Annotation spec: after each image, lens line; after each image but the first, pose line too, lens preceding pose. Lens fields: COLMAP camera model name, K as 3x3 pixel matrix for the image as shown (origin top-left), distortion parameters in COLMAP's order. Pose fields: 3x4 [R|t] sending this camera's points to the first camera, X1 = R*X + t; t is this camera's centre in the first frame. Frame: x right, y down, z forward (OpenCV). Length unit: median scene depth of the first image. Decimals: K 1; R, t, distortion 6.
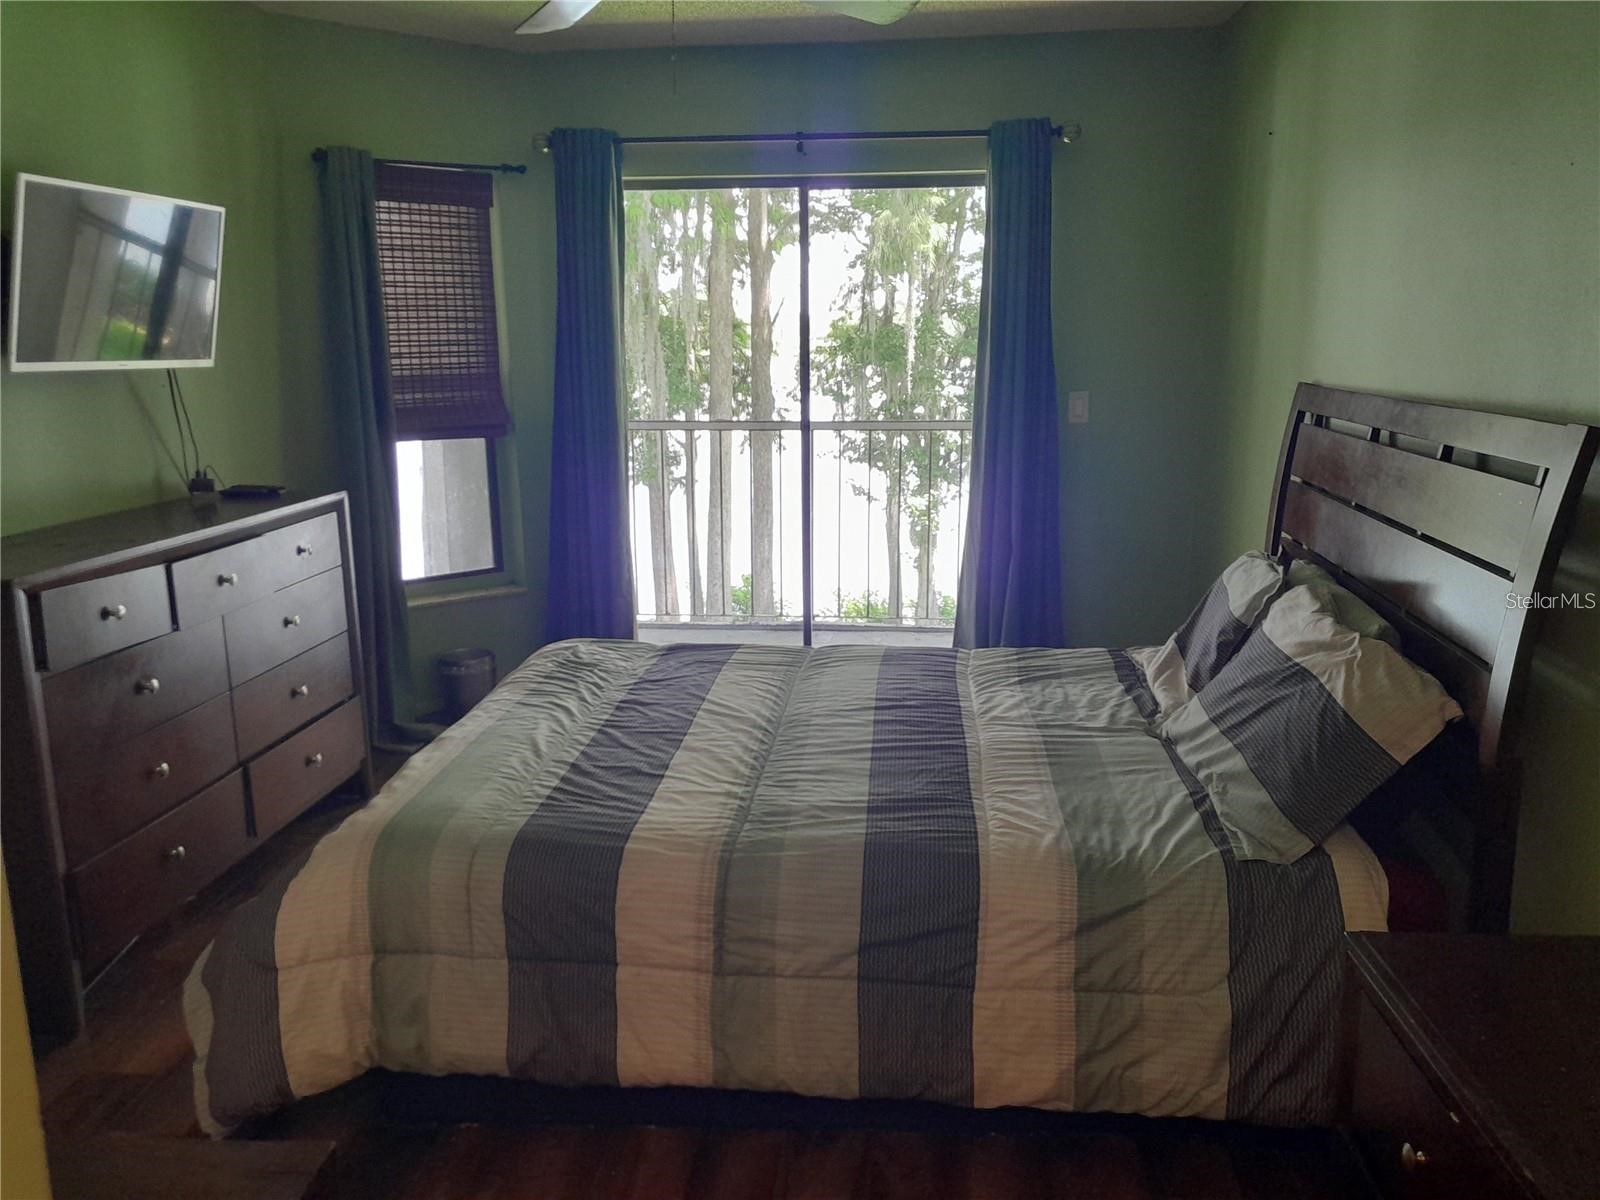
lens RADIAL K [[1285.5, 0, 826.8], [0, 1285.5, 605.4], [0, 0, 1]] dist [0.049667, -0.003899]
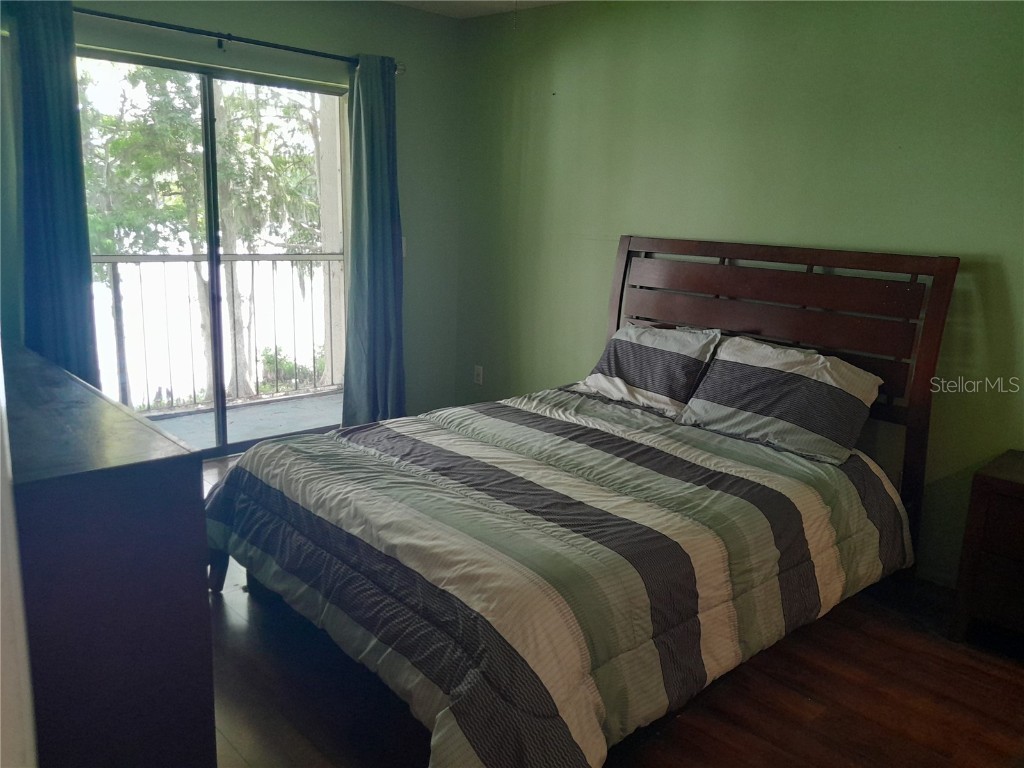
lens RADIAL K [[822.7, 0, 529.2], [0, 822.7, 387.4], [0, 0, 1]] dist [0.049667, -0.003899]
pose [[0.668321, -0.136972, 0.731154, -0.760292], [0.117601, 0.989995, 0.077967, -0.072492], [-0.734519, 0.033878, 0.677742, 0.353661]]
